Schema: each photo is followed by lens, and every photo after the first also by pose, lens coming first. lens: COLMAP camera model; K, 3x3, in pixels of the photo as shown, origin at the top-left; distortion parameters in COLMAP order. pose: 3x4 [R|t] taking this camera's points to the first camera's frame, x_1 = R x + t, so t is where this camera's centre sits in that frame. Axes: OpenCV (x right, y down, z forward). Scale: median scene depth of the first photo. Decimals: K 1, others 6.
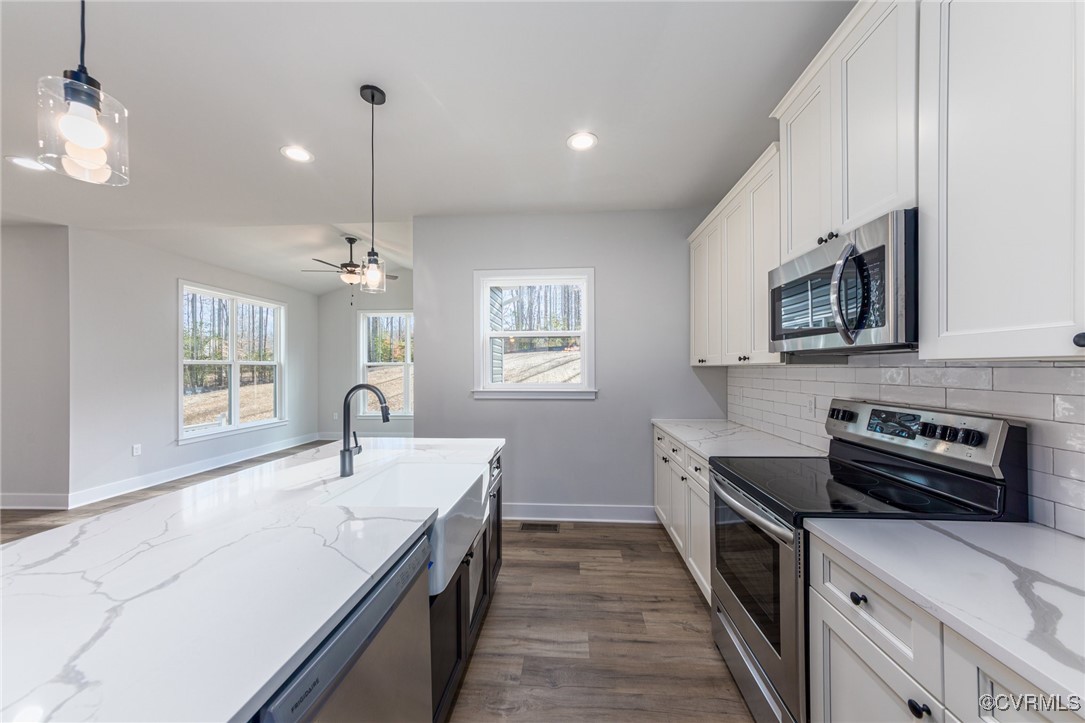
lens RADIAL K [[388.1, 0, 545.6], [0, 388.1, 366.9], [0, 0, 1]] dist [0.010132, -0.000083]
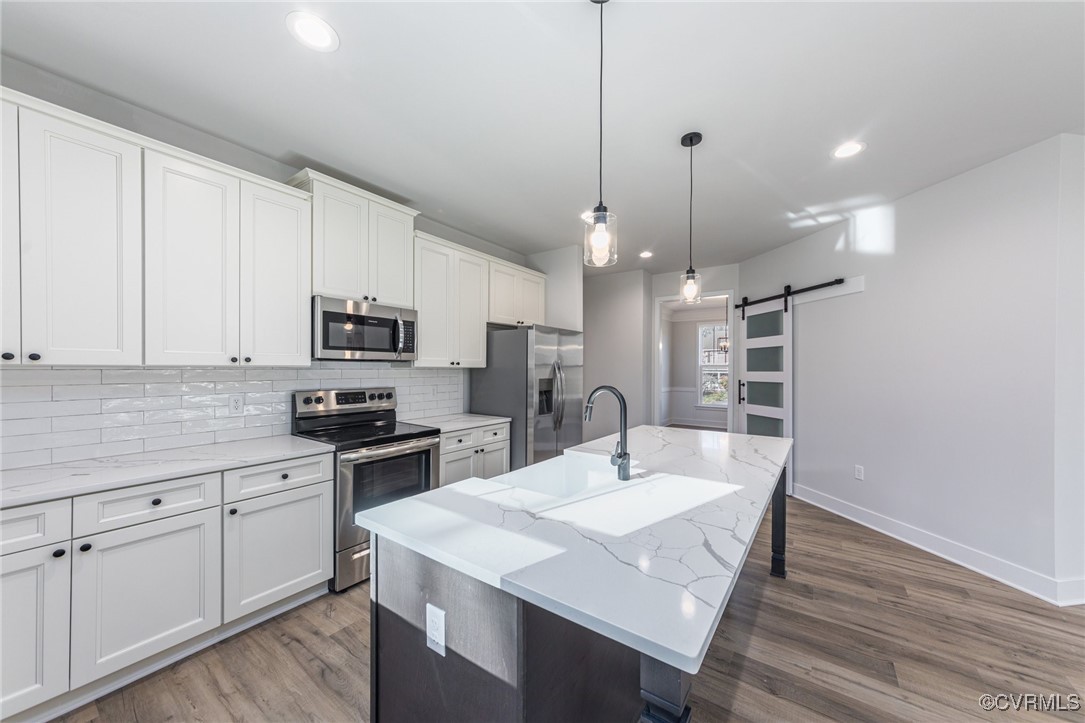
lens RADIAL K [[388.1, 0, 545.2], [0, 388.1, 369.6], [0, 0, 1]] dist [0.010132, -0.000083]
pose [[-0.857449, -0.001393, 0.514567, -0.745744], [-0.002392, 0.999996, -0.001279, 0.001666], [-0.514563, -0.002327, -0.857449, 1.716580]]
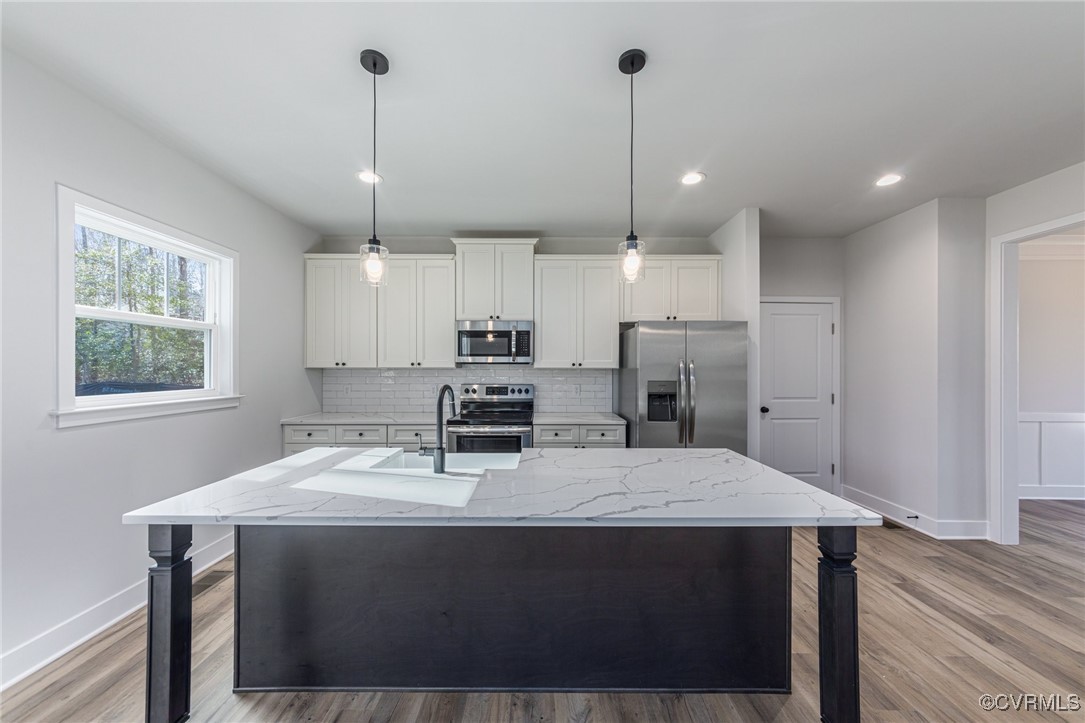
lens RADIAL K [[388.1, 0, 545.8], [0, 388.1, 365.0], [0, 0, 1]] dist [0.010132, -0.000083]
pose [[-0.085757, 0.012231, 0.996241, -1.400144], [-0.006091, 0.999900, -0.012800, -0.000655], [-0.996297, -0.007166, -0.085674, 0.712417]]
